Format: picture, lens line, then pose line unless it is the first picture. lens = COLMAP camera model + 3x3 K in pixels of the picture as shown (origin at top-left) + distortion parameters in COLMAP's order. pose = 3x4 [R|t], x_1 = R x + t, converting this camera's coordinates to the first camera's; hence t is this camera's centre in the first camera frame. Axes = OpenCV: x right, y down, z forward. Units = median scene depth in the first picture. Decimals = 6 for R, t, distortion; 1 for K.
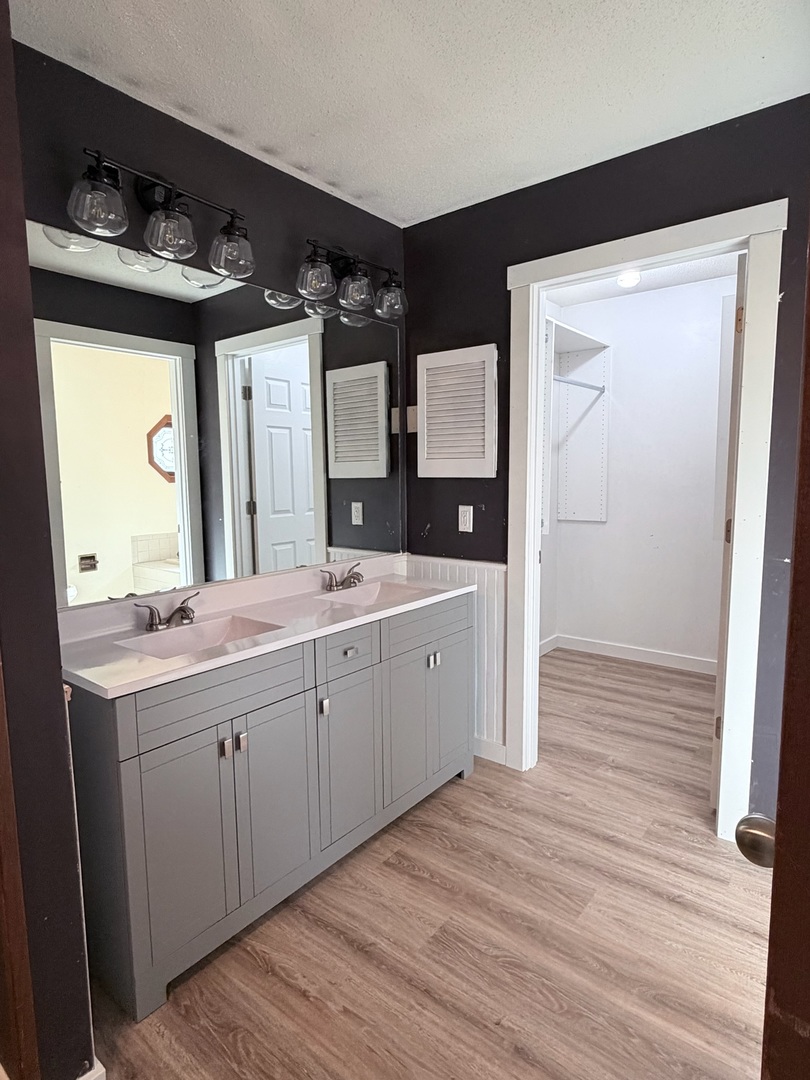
lens RADIAL K [[597.9, 0, 400.6], [0, 597.9, 540.6], [0, 0, 1]] dist [-0.001349, 0.000600]
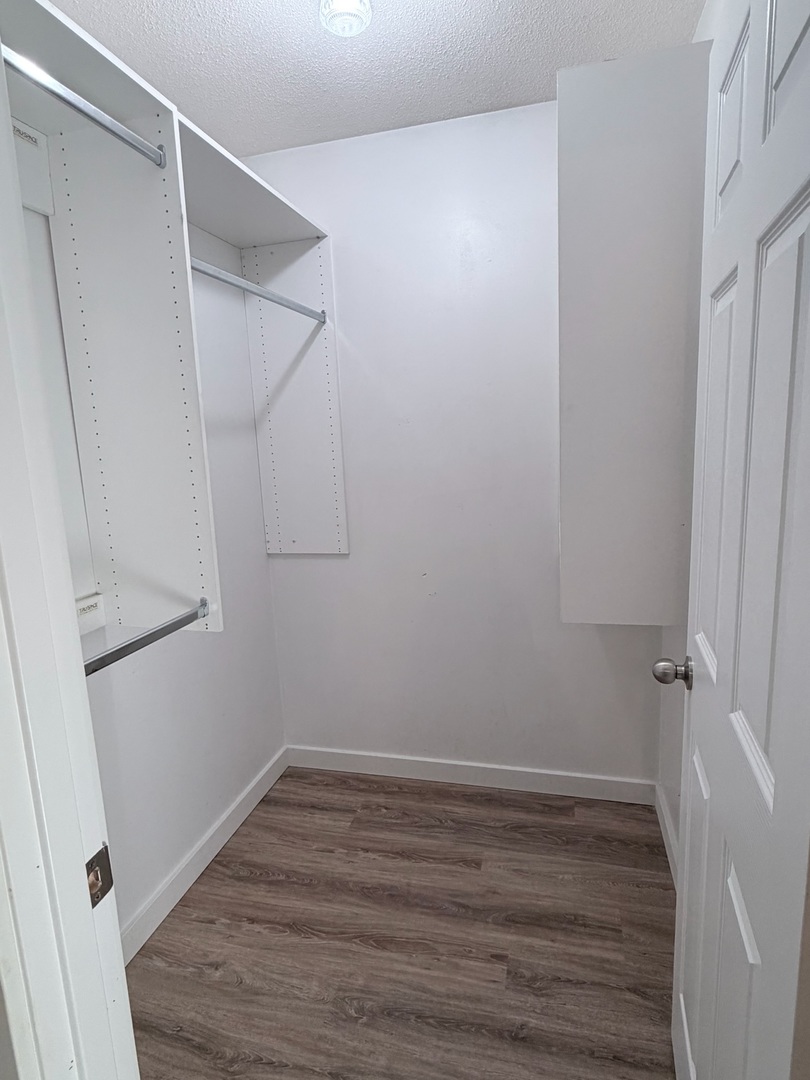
lens RADIAL K [[597.9, 0, 405.4], [0, 597.9, 540.0], [0, 0, 1]] dist [-0.001349, 0.000600]
pose [[0.913875, -0.098867, 0.393773, 0.174337], [0.077524, 0.994545, 0.069787, -0.083148], [-0.398525, -0.033250, 0.916555, 0.467414]]
